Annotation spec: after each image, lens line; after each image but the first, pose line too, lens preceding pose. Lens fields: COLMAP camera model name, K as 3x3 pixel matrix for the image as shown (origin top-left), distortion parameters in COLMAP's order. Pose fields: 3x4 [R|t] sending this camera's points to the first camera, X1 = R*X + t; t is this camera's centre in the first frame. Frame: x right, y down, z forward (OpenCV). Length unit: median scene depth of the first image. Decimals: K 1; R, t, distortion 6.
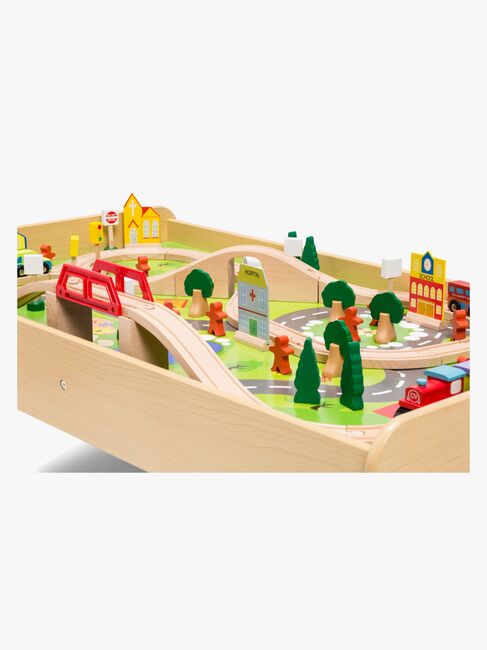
lens RADIAL K [[1163.3, 0, 243.5], [0, 1163.3, 325.0], [0, 0, 1]] dist [-0.177813, -0.017097]
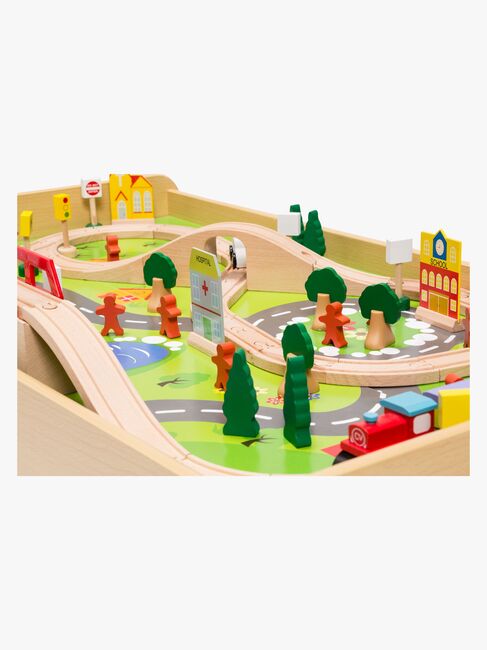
lens RADIAL K [[1189.2, 0, 243.5], [0, 1189.2, 325.0], [0, 0, 1]] dist [-0.024744, -0.025408]
pose [[0.993776, 0.004285, -0.111311, 0.117602], [-0.001410, 0.999664, 0.025887, -0.020397], [0.111385, -0.025569, 0.993448, 0.192087]]
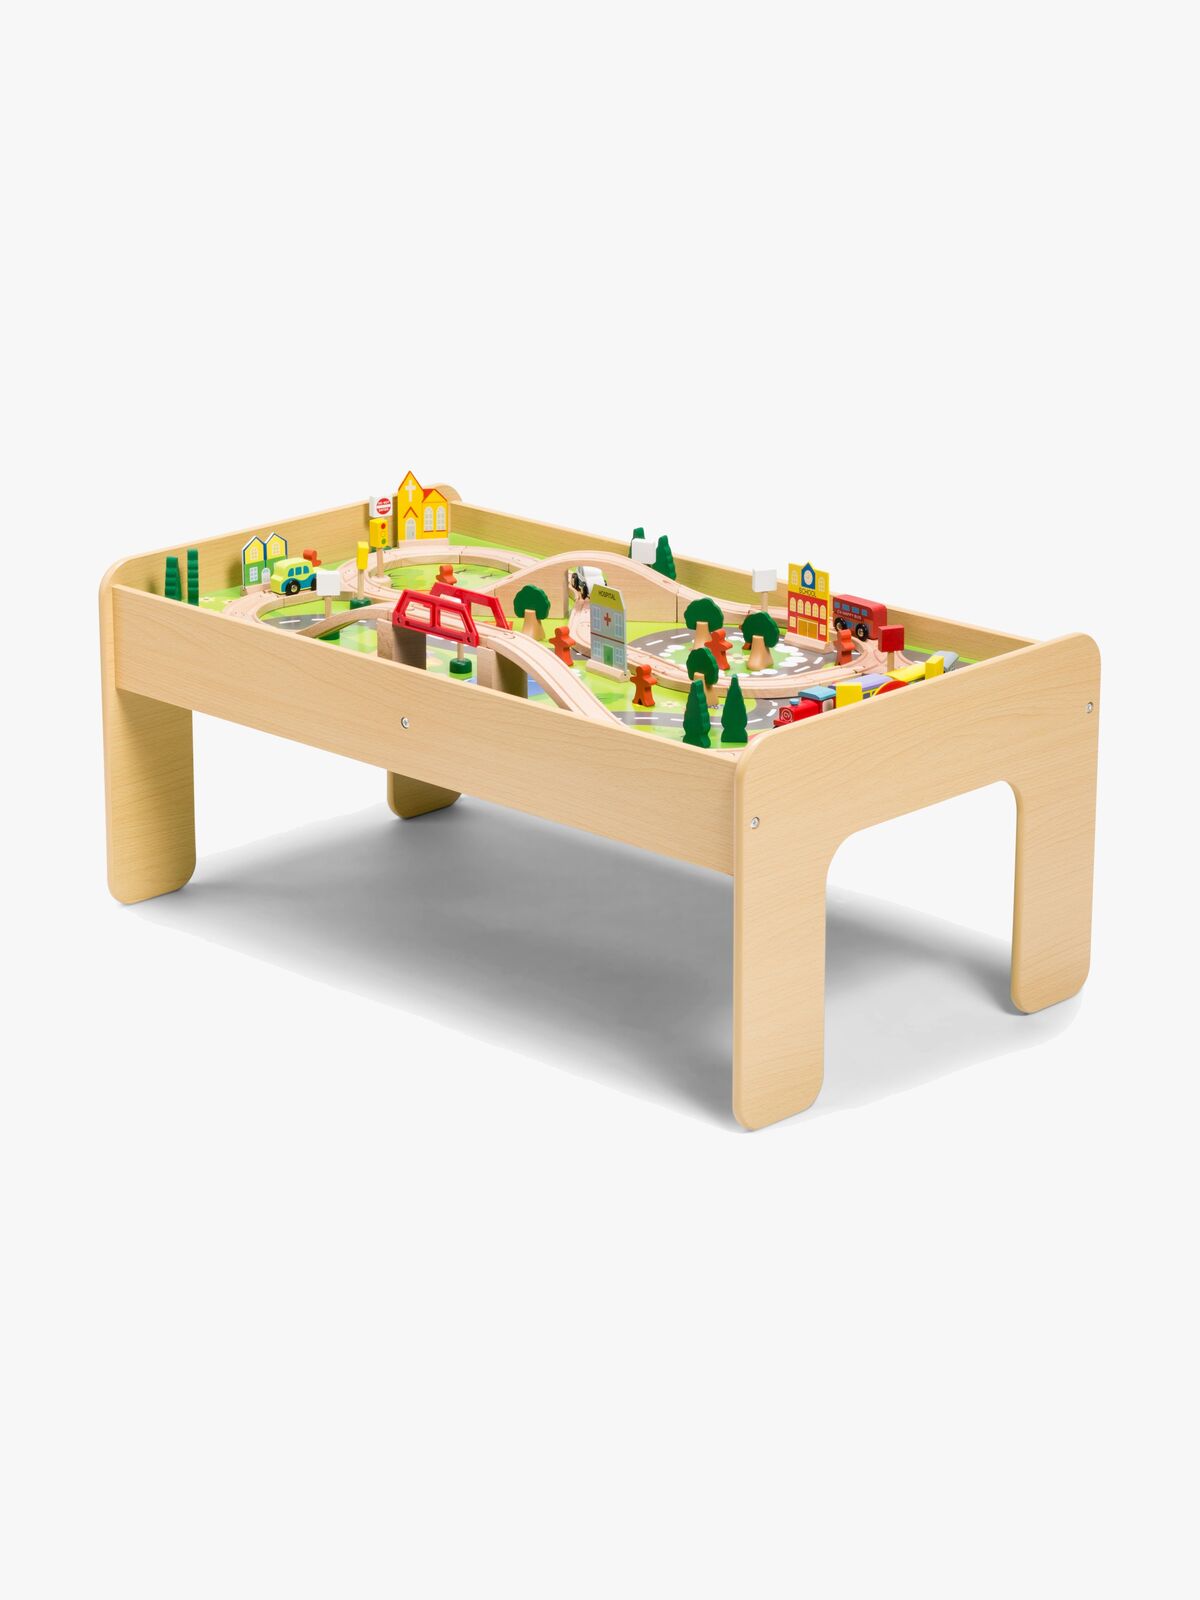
lens RADIAL K [[4344.6, 0, 600.0], [0, 4344.6, 800.0], [0, 0, 1]] dist [0.099237, 0.056650]
pose [[0.997312, -0.021616, 0.070004, -0.221099], [0.018988, 0.999098, 0.037985, -0.012947], [-0.070762, -0.036554, 0.996823, -2.184453]]
